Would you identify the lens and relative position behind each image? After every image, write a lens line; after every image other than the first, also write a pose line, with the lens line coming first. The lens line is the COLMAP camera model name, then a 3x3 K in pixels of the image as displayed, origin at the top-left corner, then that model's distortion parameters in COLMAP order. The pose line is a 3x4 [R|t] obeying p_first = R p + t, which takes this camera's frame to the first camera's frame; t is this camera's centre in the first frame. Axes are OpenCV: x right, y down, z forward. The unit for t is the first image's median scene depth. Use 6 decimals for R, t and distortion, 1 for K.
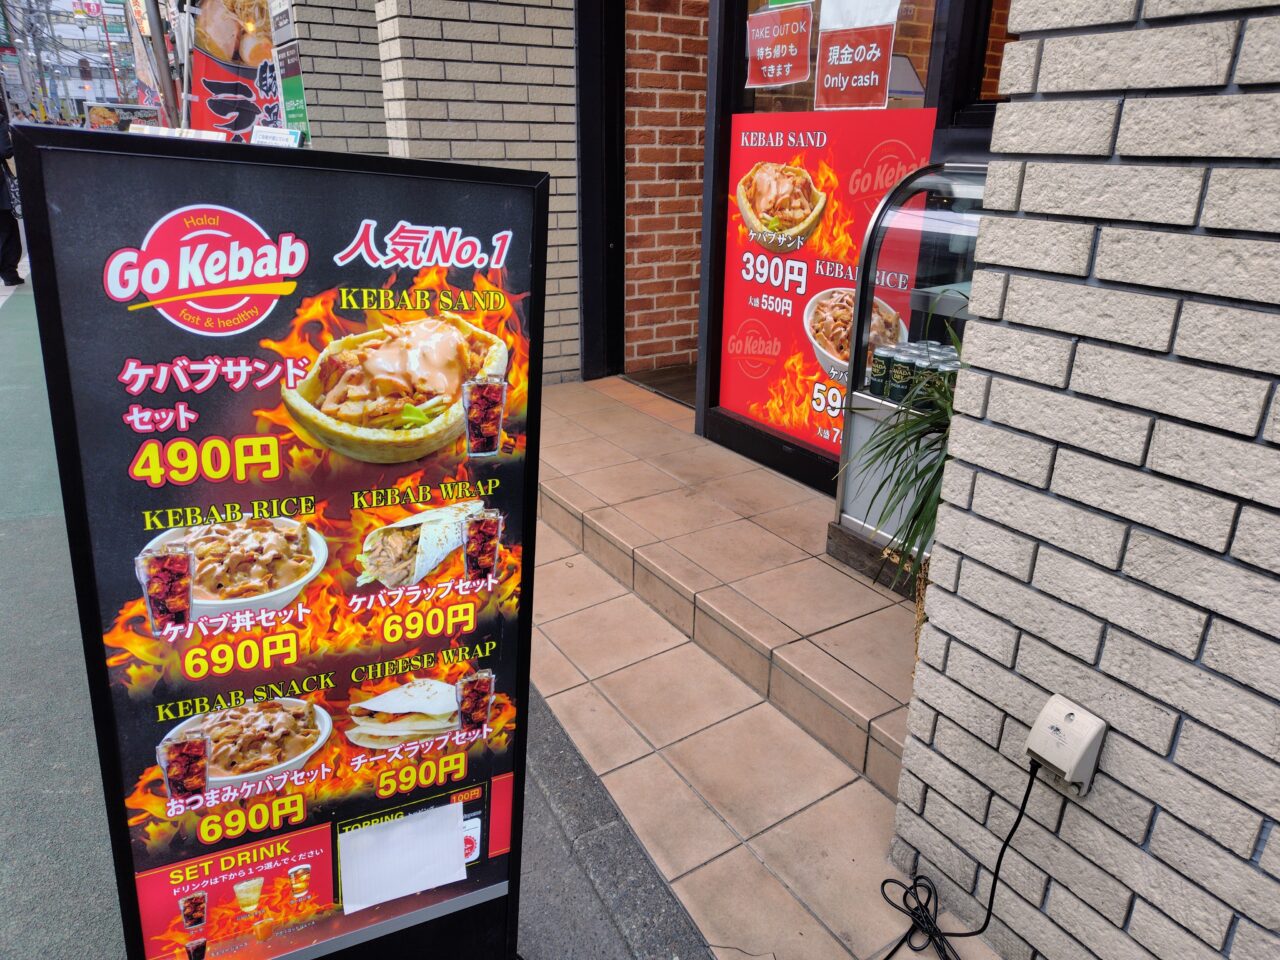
lens RADIAL K [[865.5, 0, 664.8], [0, 865.5, 471.5], [0, 0, 1]] dist [0.026831, -0.000909]
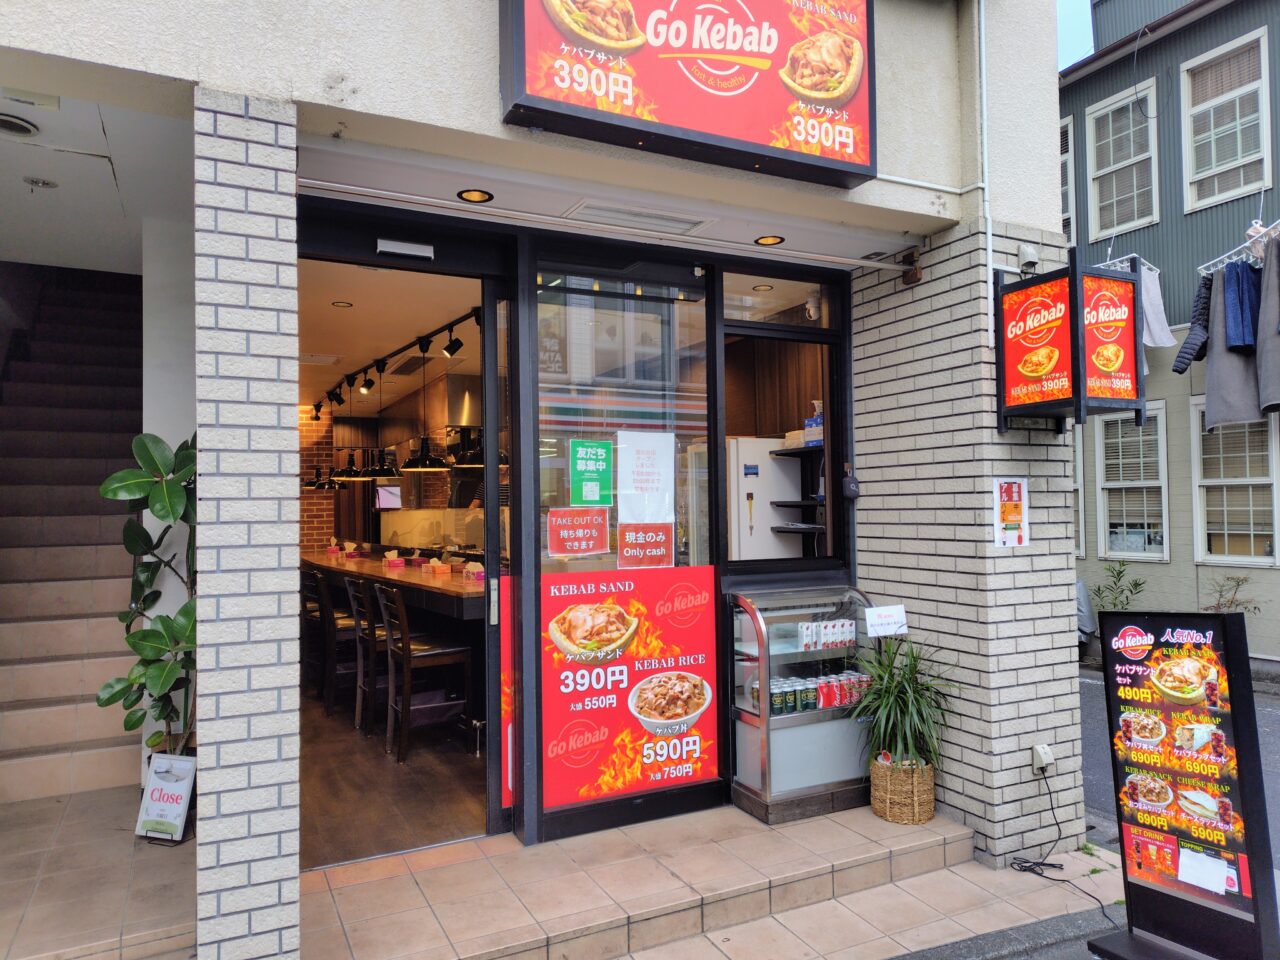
lens RADIAL K [[852.1, 0, 634.4], [0, 852.1, 482.3], [0, 0, 1]] dist [0.032562, -0.000075]
pose [[0.122541, 0.014888, 0.992352, -1.268797], [0.368916, 0.927558, -0.059472, -0.437539], [-0.921349, 0.373382, 0.108172, 0.720470]]
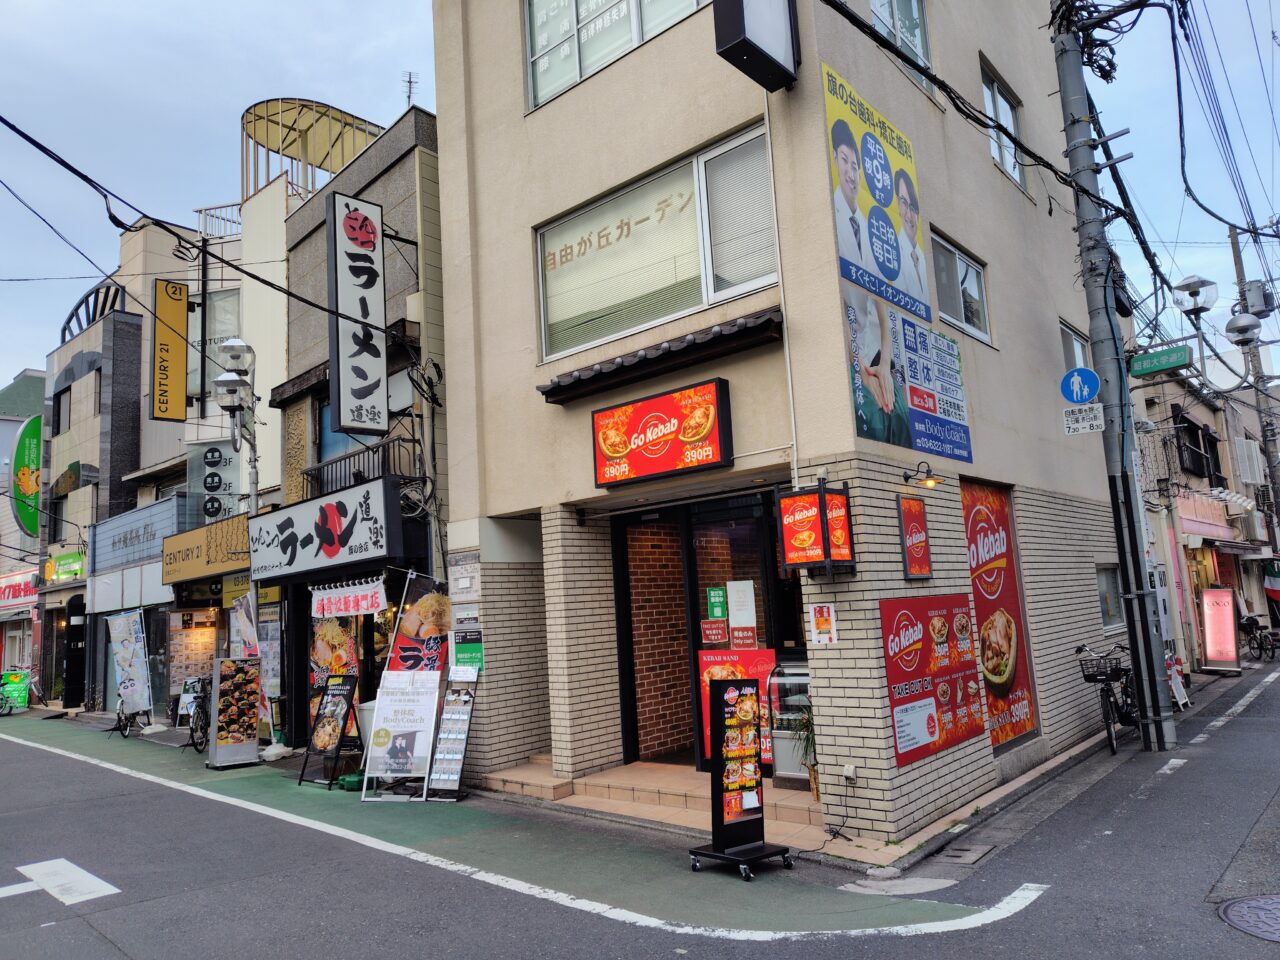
lens RADIAL K [[852.1, 0, 634.4], [0, 852.1, 482.3], [0, 0, 1]] dist [0.032562, -0.000075]
pose [[0.959174, -0.029085, 0.281318, -0.990696], [0.164929, 0.865572, -0.472846, 0.457298], [-0.229748, 0.499939, 0.835031, -1.764636]]
